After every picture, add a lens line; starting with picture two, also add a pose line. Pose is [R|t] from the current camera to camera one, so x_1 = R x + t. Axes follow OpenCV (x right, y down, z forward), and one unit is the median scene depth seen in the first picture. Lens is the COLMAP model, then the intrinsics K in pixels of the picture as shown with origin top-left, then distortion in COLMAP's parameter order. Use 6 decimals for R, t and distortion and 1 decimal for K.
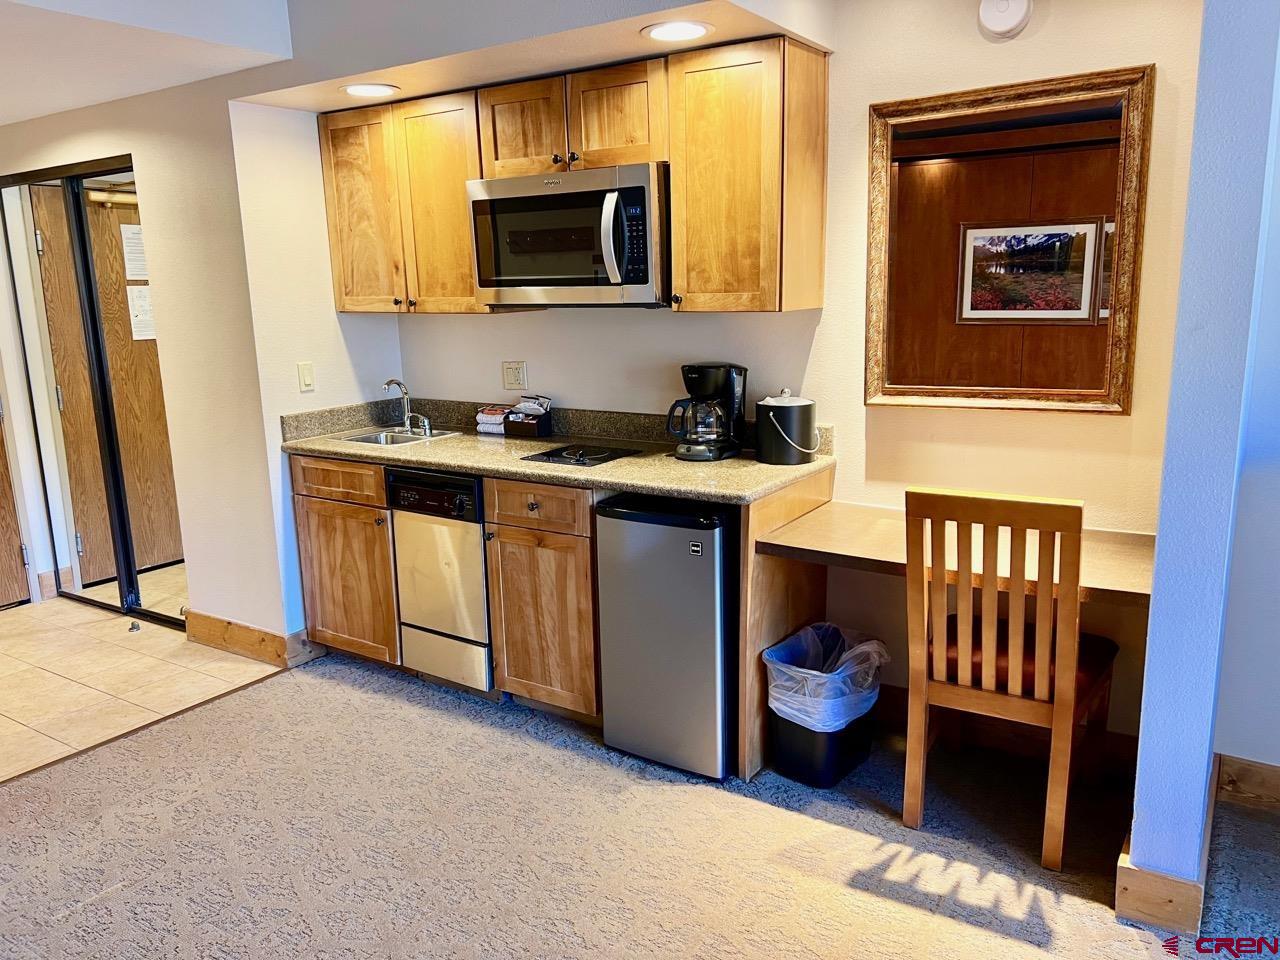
lens RADIAL K [[970.0, 0, 645.7], [0, 970.0, 489.4], [0, 0, 1]] dist [0.038643, -0.003456]
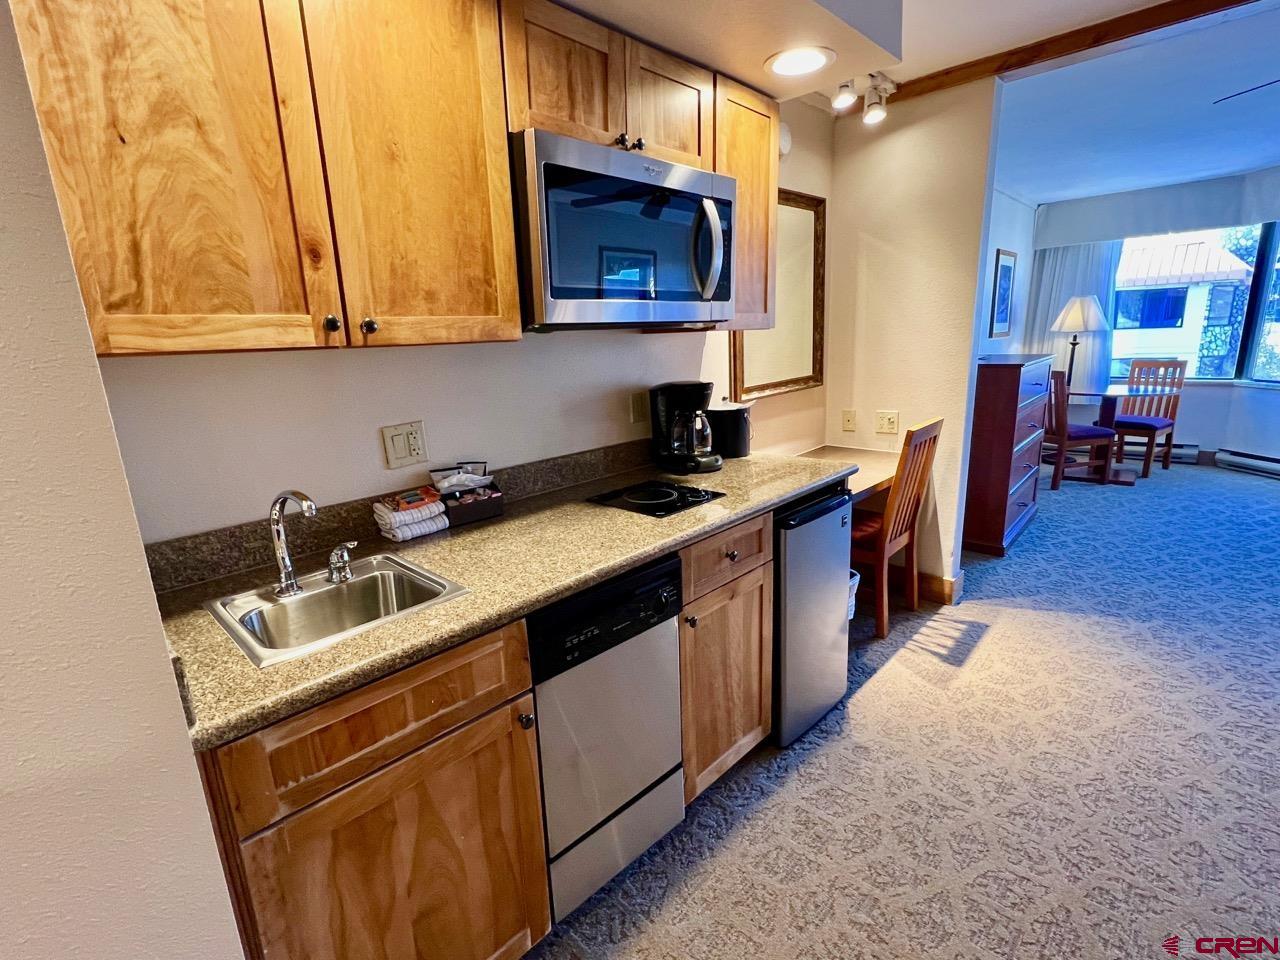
lens RADIAL K [[614.9, 0, 640.0], [0, 614.9, 480.0], [0, 0, 1]] dist [-0.000385, -0.000692]
pose [[0.180535, -0.212008, 0.960448, -0.695363], [0.238509, 0.956784, 0.166367, -0.170115], [-0.954212, 0.199041, 0.223299, 1.028021]]
